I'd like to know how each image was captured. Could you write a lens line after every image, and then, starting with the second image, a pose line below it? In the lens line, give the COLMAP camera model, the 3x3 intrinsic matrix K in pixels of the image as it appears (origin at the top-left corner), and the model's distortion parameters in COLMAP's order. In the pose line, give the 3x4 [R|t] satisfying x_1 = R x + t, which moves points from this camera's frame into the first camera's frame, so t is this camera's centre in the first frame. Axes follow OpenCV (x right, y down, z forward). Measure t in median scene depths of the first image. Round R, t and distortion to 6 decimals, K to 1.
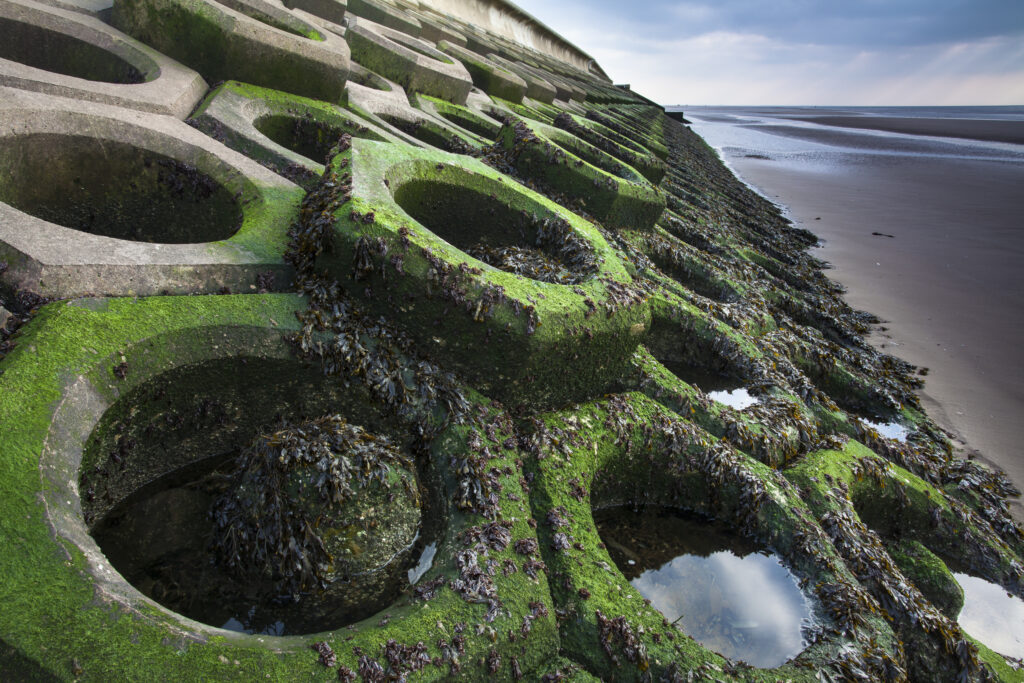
lens RADIAL K [[607.7, 0, 493.6], [0, 607.7, 341.7], [0, 0, 1]] dist [-0.065810, 0.047314]
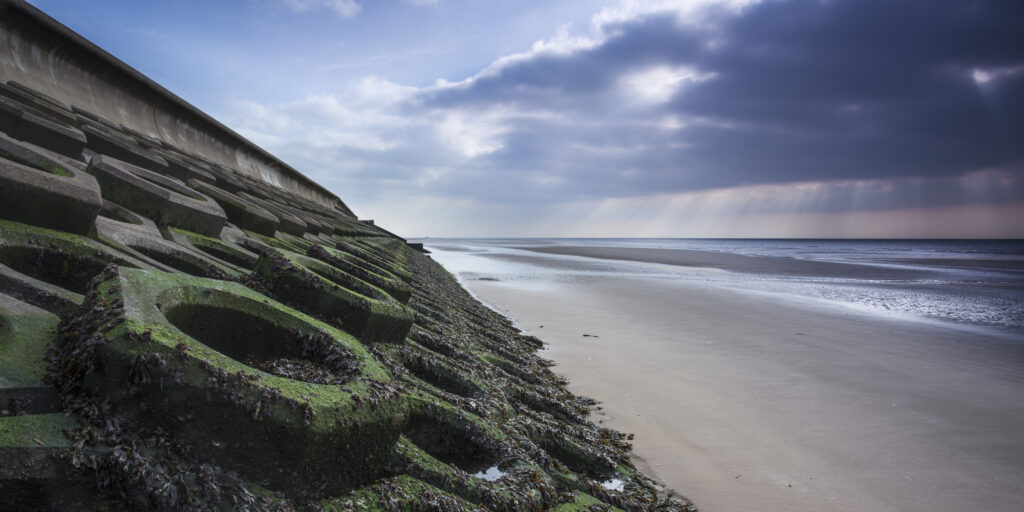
lens RADIAL K [[617.3, 0, 512.0], [0, 617.3, 256.0], [0, 0, 1]] dist [-0.075514, 0.079423]
pose [[0.909398, -0.007154, 0.415865, -0.041785], [0.147443, 0.940466, -0.306243, 0.061313], [-0.388916, 0.339813, 0.856313, -0.160958]]
